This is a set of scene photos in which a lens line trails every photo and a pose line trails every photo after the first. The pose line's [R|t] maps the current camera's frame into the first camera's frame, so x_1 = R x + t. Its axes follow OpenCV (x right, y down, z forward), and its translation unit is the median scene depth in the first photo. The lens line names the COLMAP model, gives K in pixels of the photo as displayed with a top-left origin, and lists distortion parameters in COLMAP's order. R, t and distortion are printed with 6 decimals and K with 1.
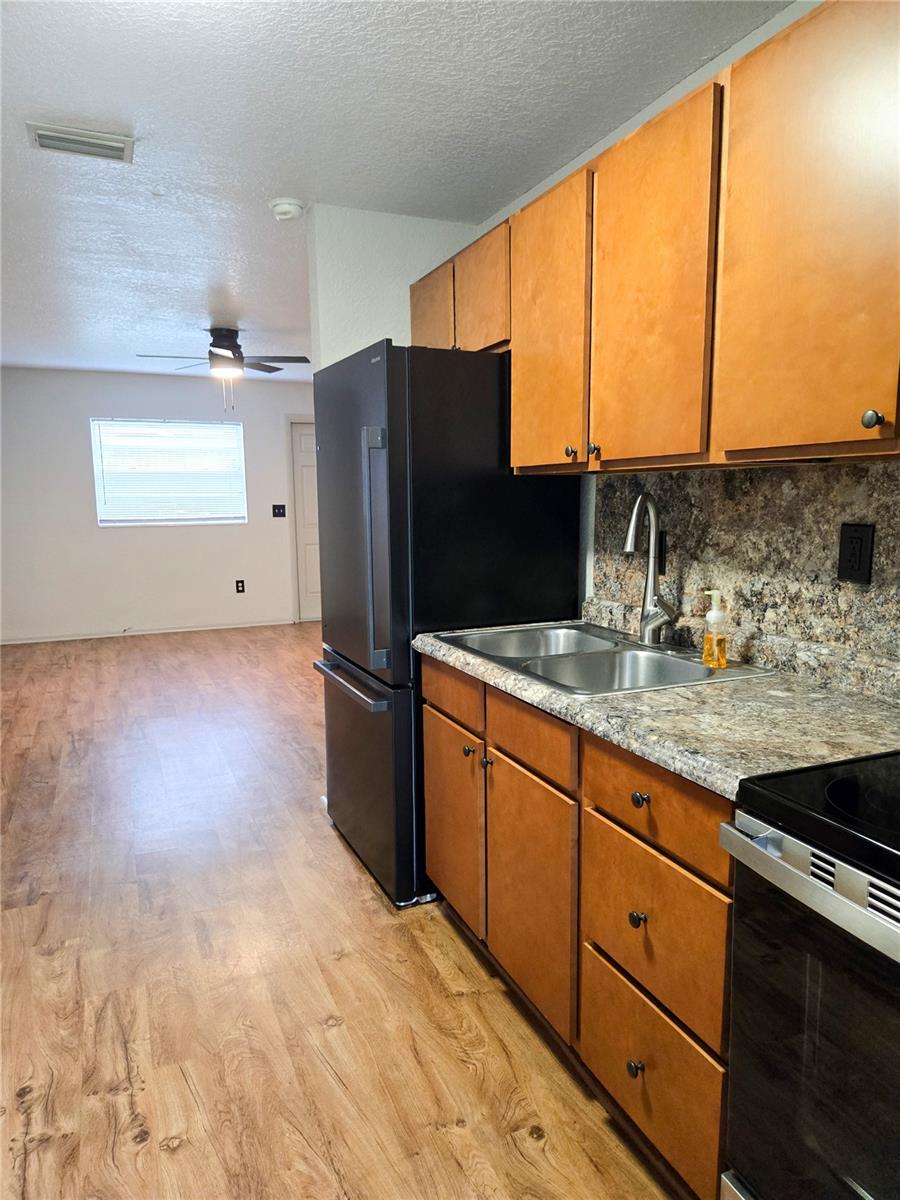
lens RADIAL K [[806.6, 0, 455.0], [0, 806.6, 606.6], [0, 0, 1]] dist [0.061002, -0.053891]
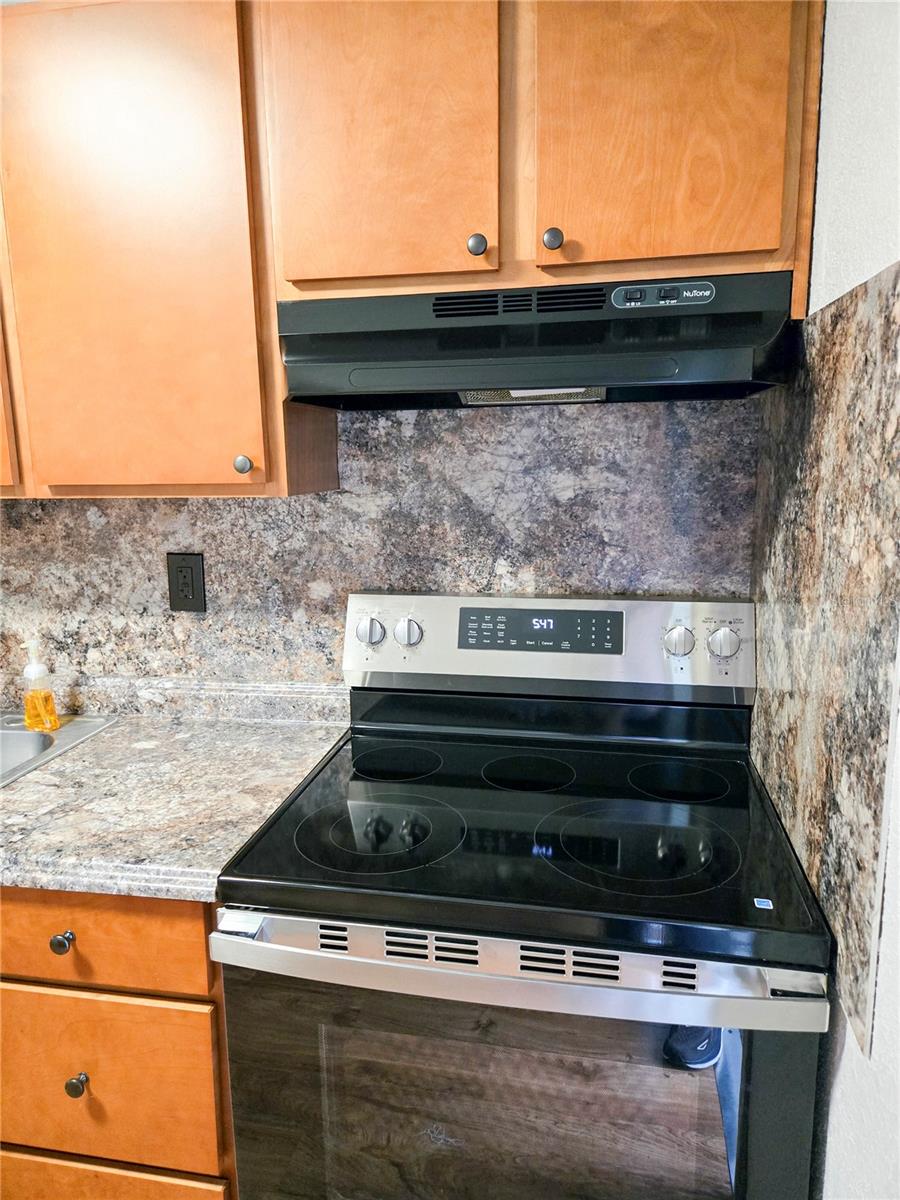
lens RADIAL K [[806.6, 0, 450.8], [0, 806.6, 594.0], [0, 0, 1]] dist [0.061002, -0.053891]
pose [[0.565852, -0.143618, 0.811902, -0.127363], [0.131117, 0.987856, 0.083361, -0.092133], [-0.814015, 0.059284, 0.577811, 0.176571]]
